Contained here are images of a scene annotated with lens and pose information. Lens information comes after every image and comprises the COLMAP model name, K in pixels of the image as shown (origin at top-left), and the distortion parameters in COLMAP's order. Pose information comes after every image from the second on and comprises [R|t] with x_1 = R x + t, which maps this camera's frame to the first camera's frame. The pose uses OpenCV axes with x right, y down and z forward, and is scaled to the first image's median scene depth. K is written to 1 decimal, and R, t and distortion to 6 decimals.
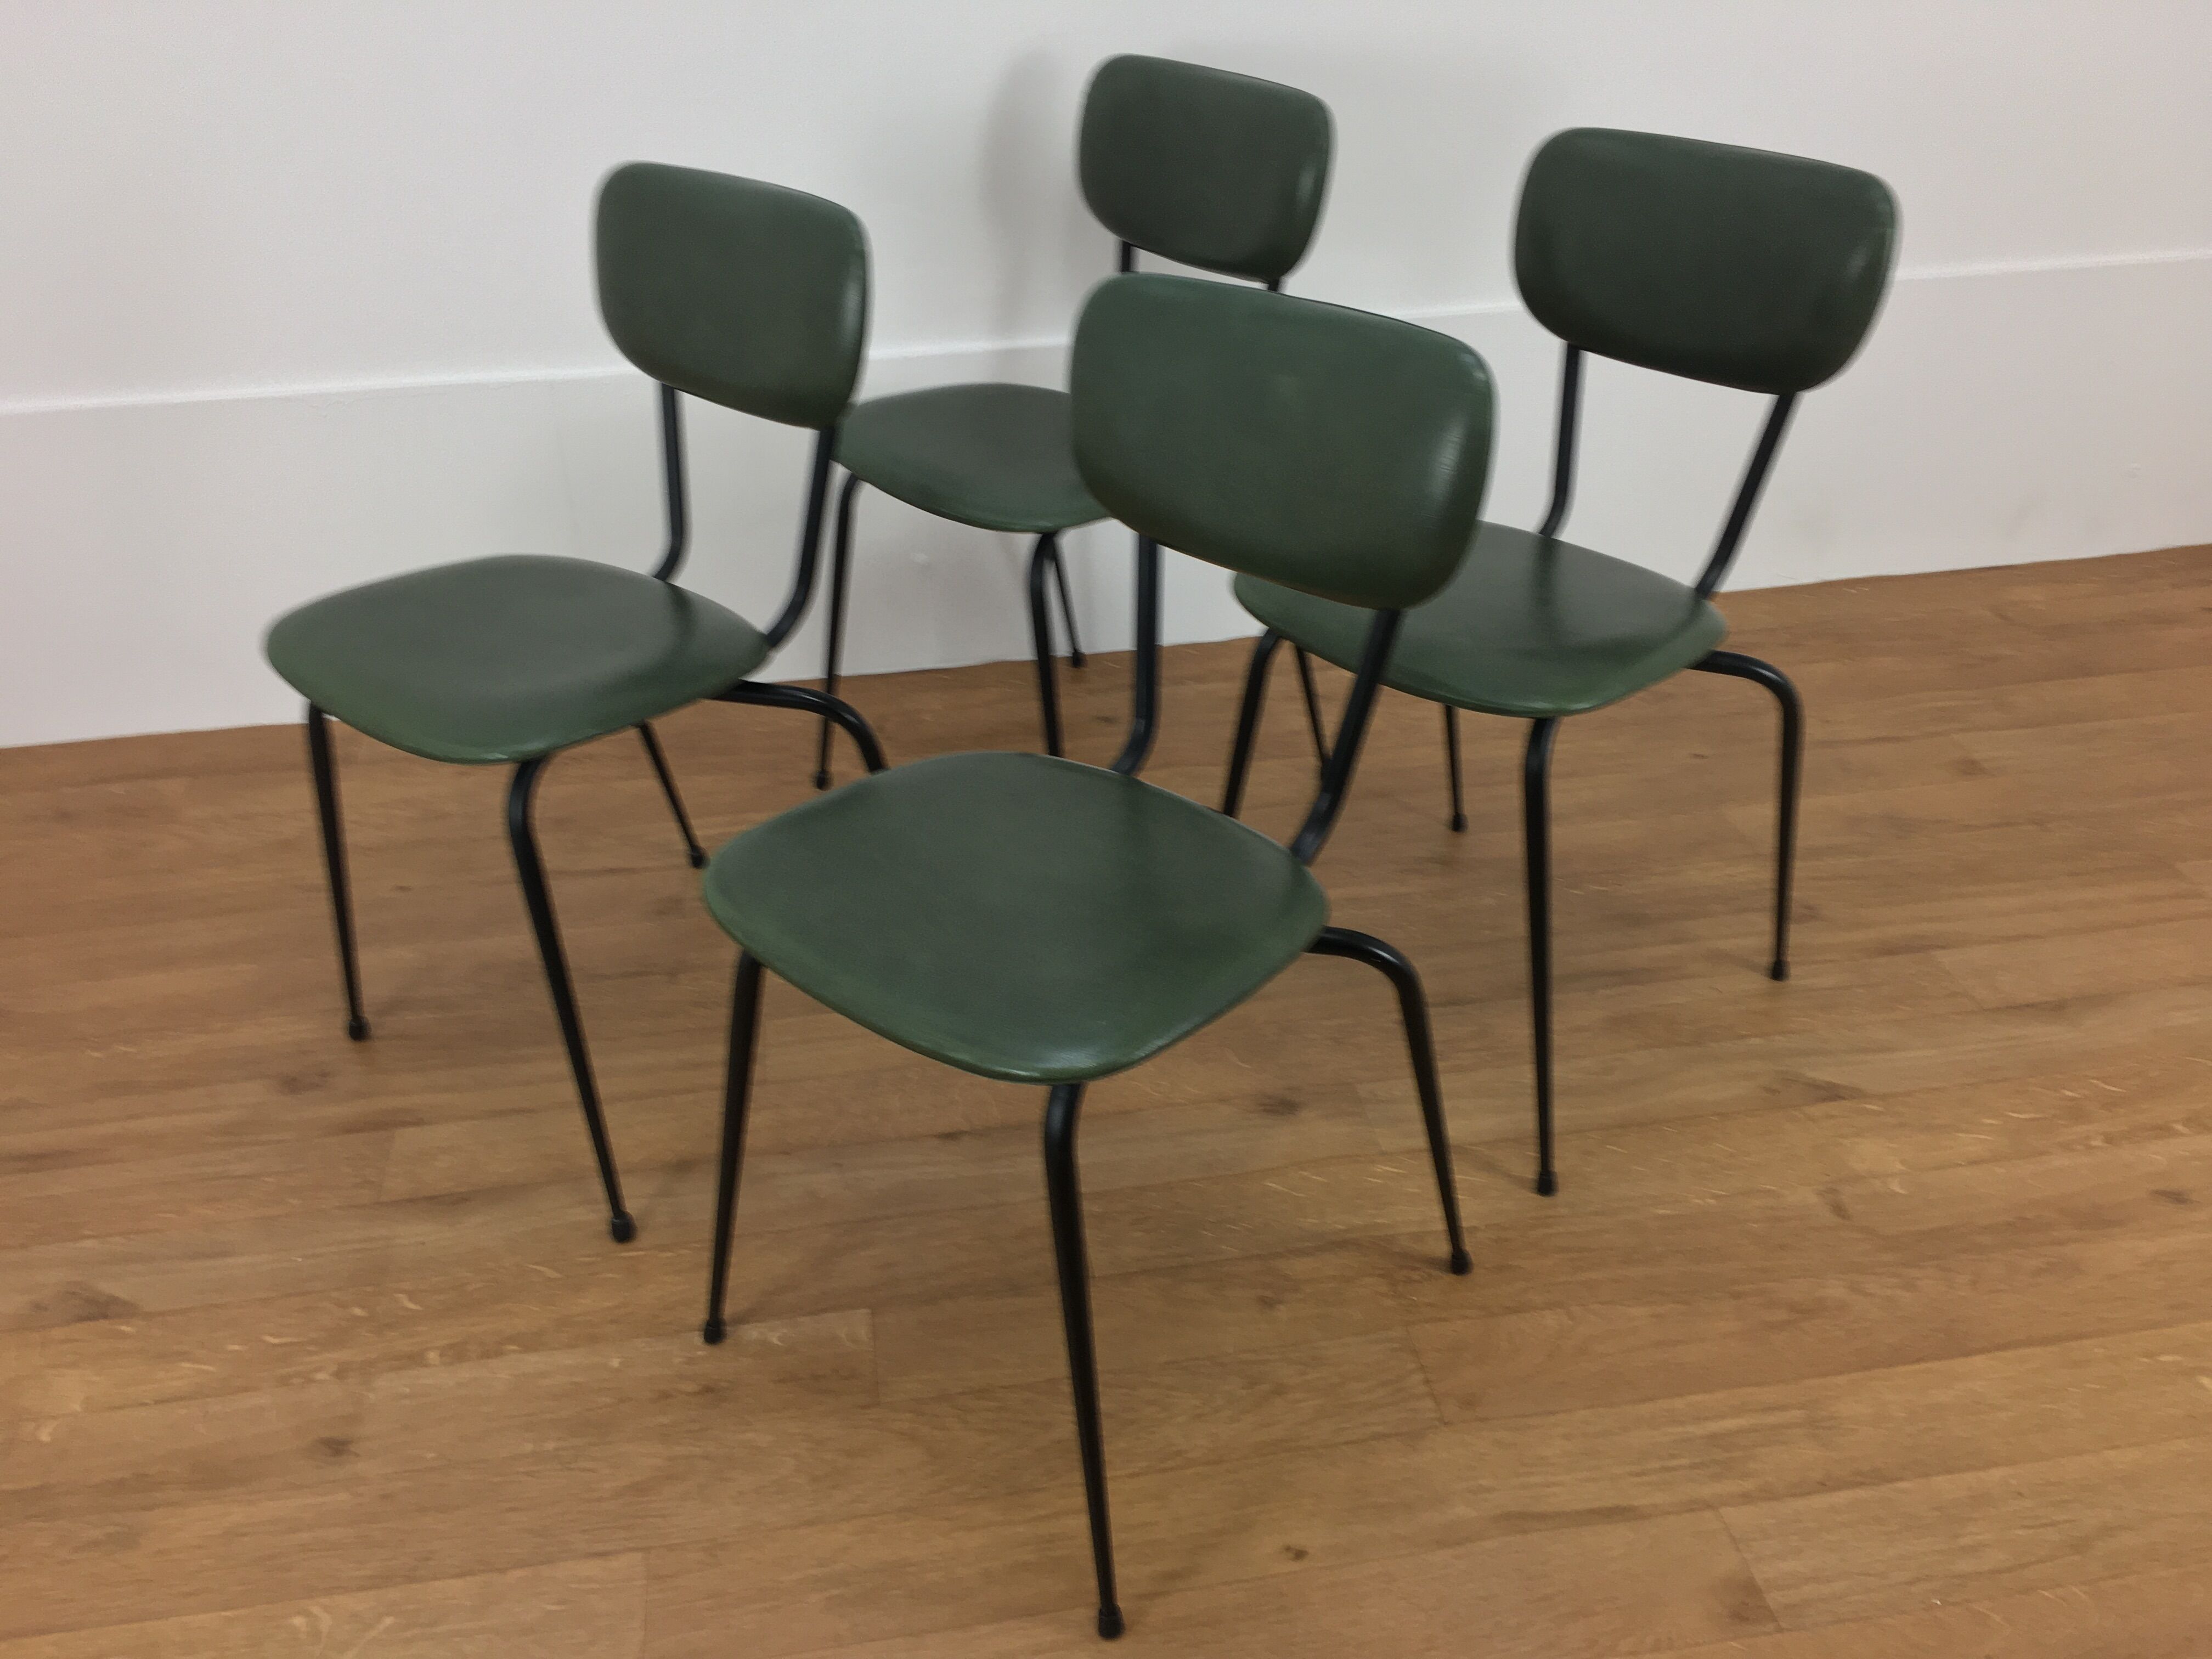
lens RADIAL K [[1916.1, 0, 1105.1], [0, 1916.1, 821.0], [0, 0, 1]] dist [0.087099, -0.133106]
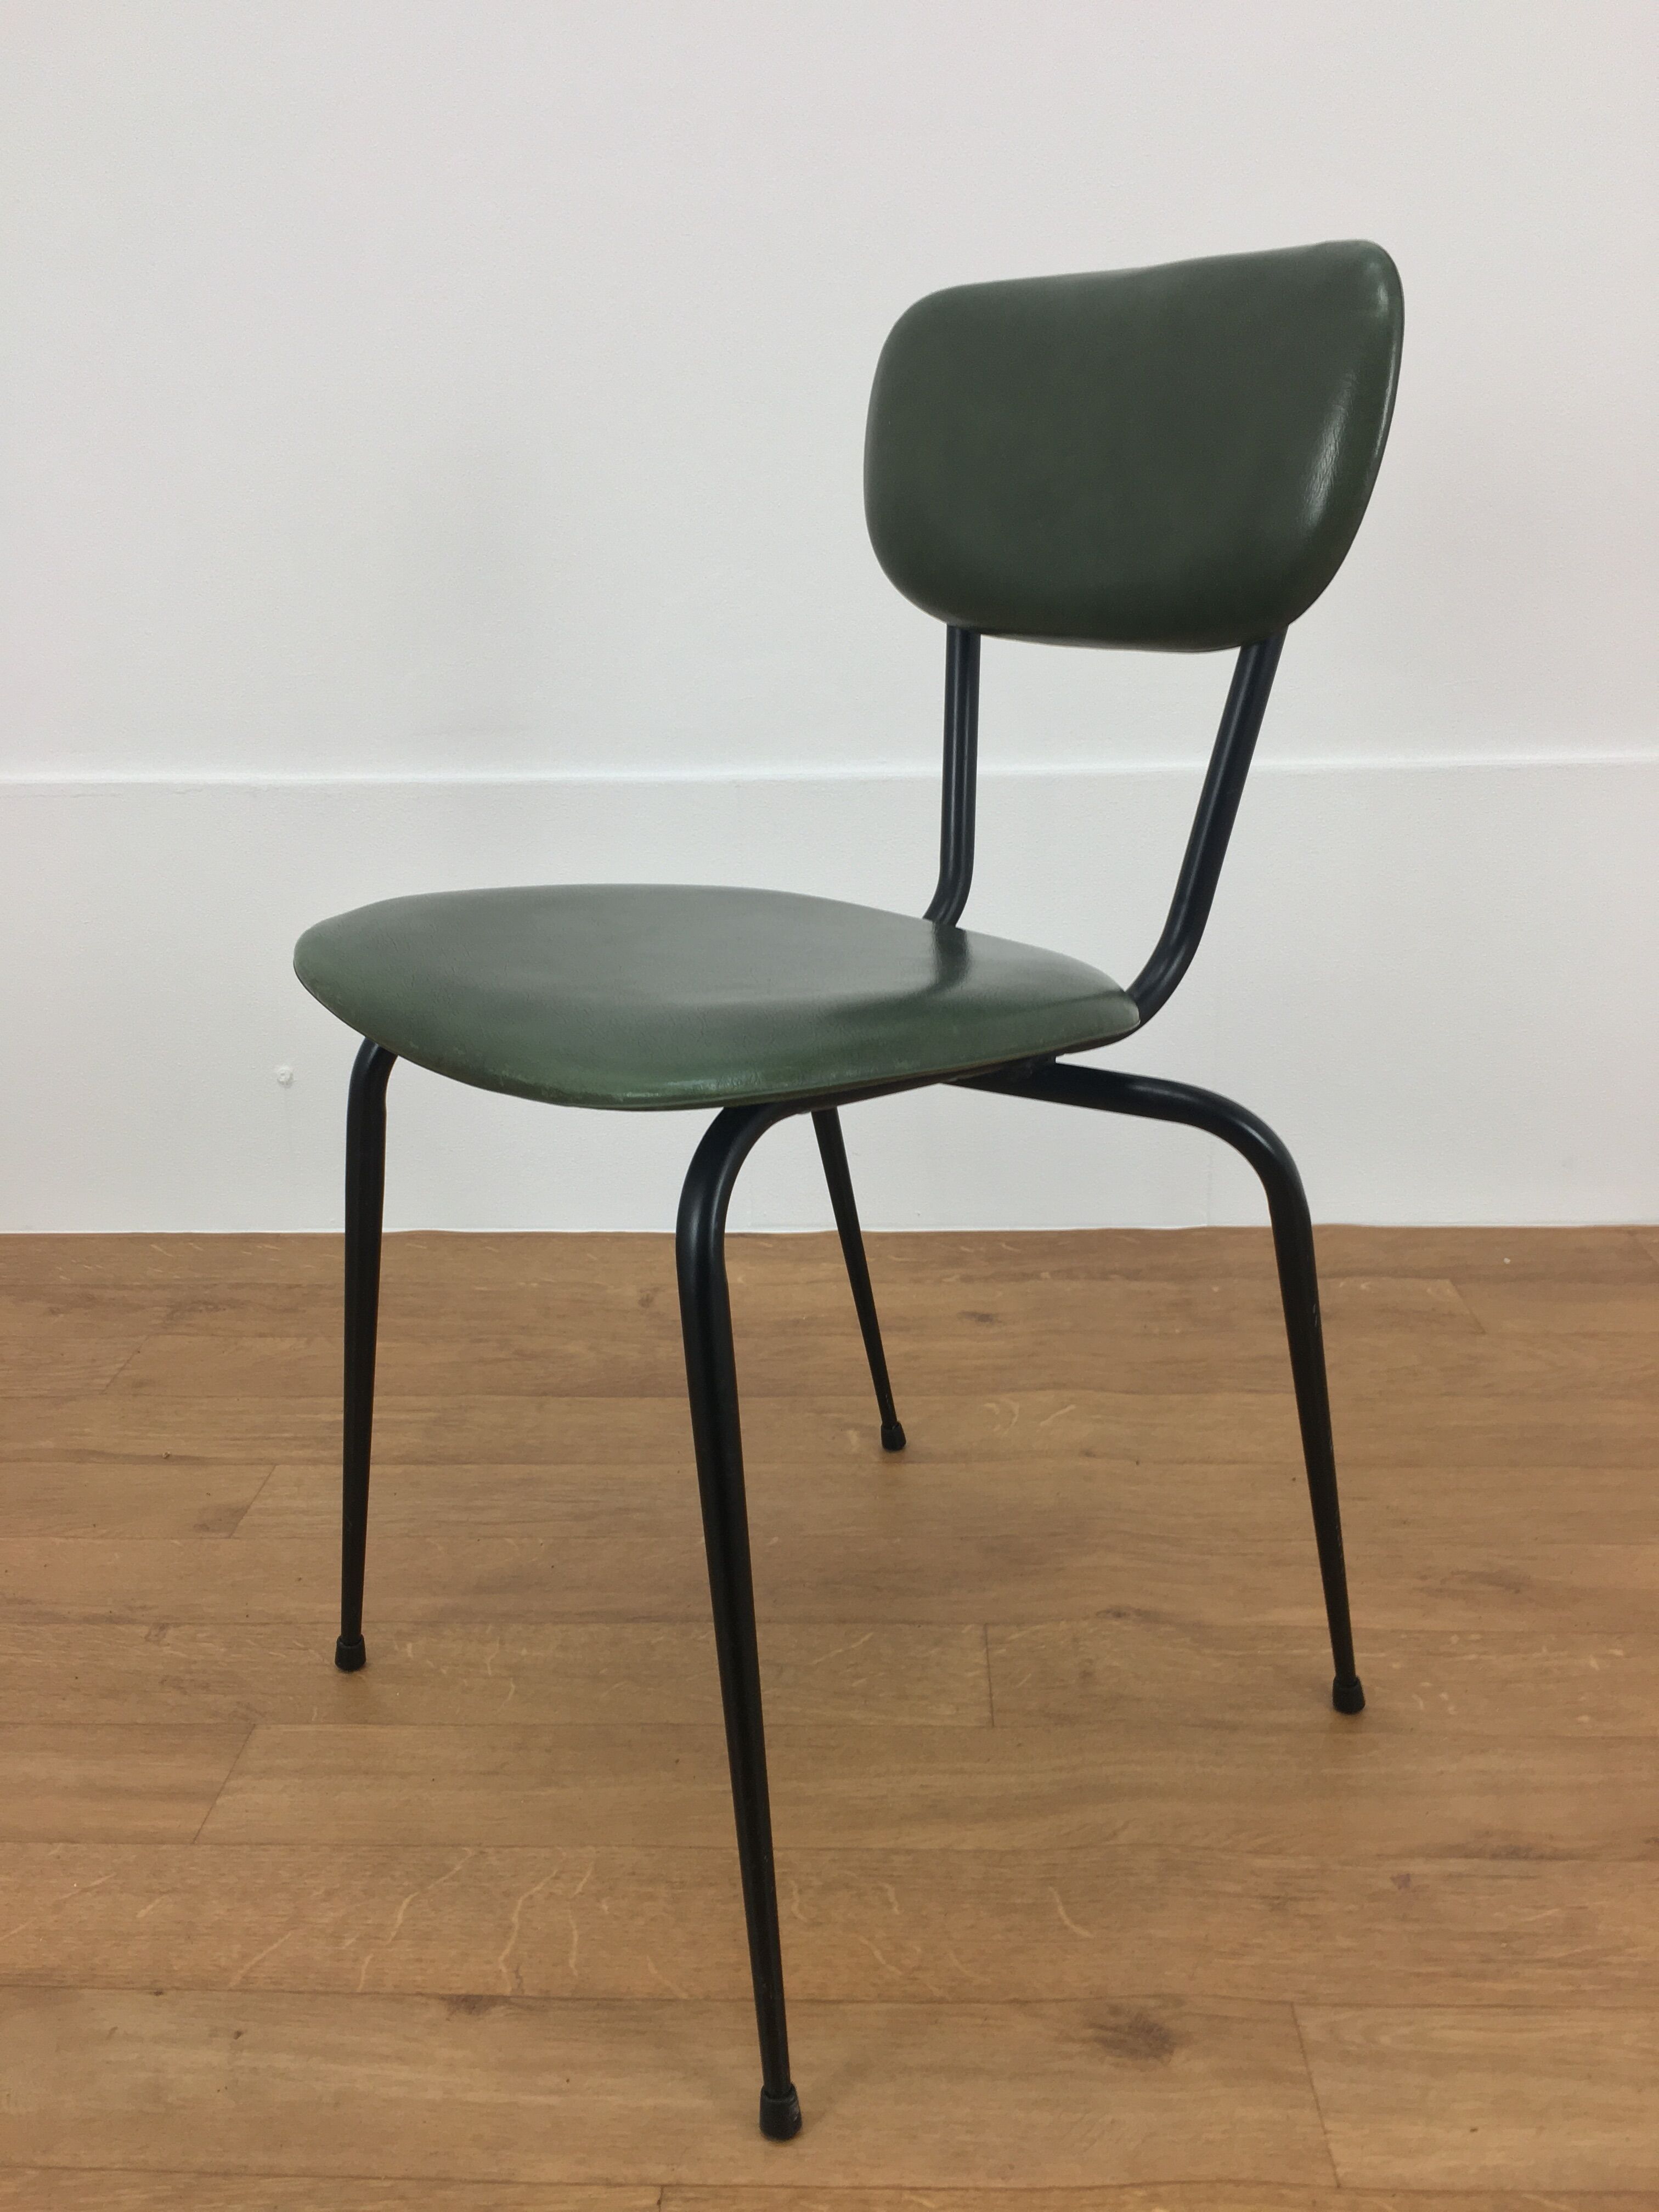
lens RADIAL K [[1897.8, 0, 821.2], [0, 1897.8, 1100.6], [0, 0, 1]] dist [0.079246, -0.132124]
pose [[0.980208, 0.061869, -0.188055, 0.105338], [-0.103357, 0.970106, -0.219573, 0.039706], [0.168849, 0.234664, 0.957300, 0.547544]]
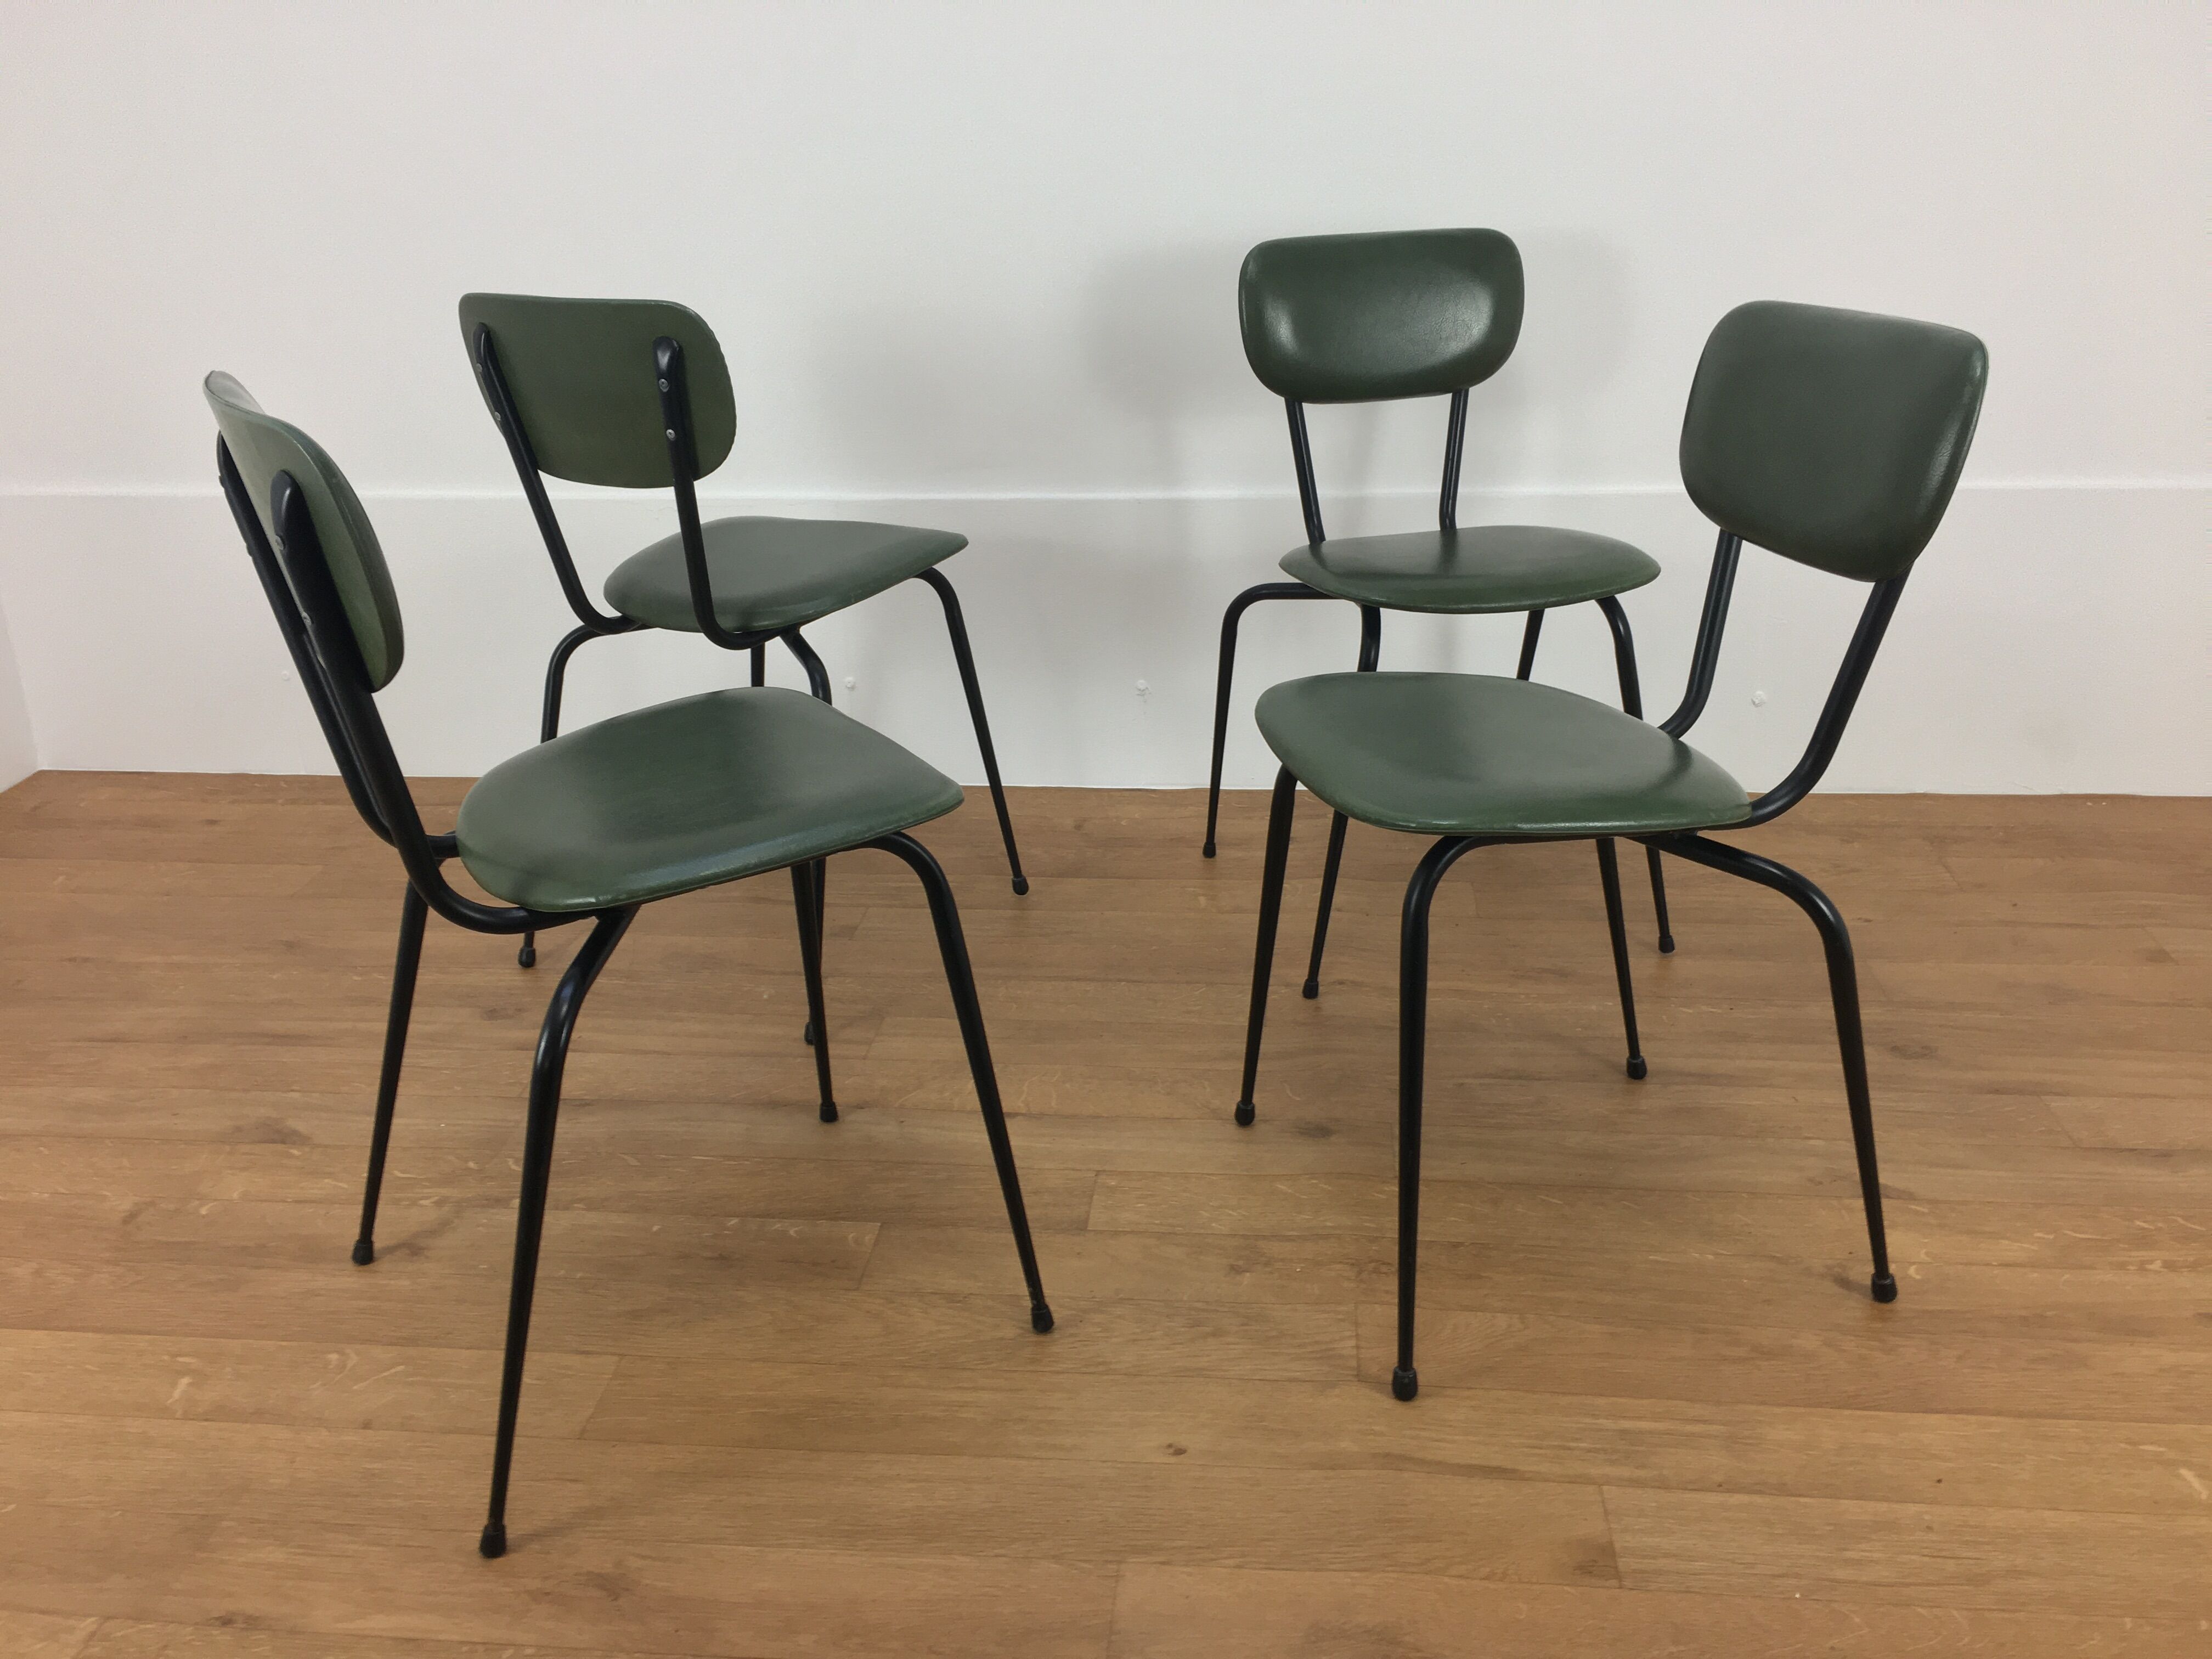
lens RADIAL K [[1916.1, 0, 1105.1], [0, 1916.1, 821.0], [0, 0, 1]] dist [0.087099, -0.133106]
pose [[0.966122, 0.088129, -0.242572, 0.257903], [-0.129840, 0.978258, -0.161717, 0.196520], [0.223046, 0.187734, 0.956560, -0.071701]]
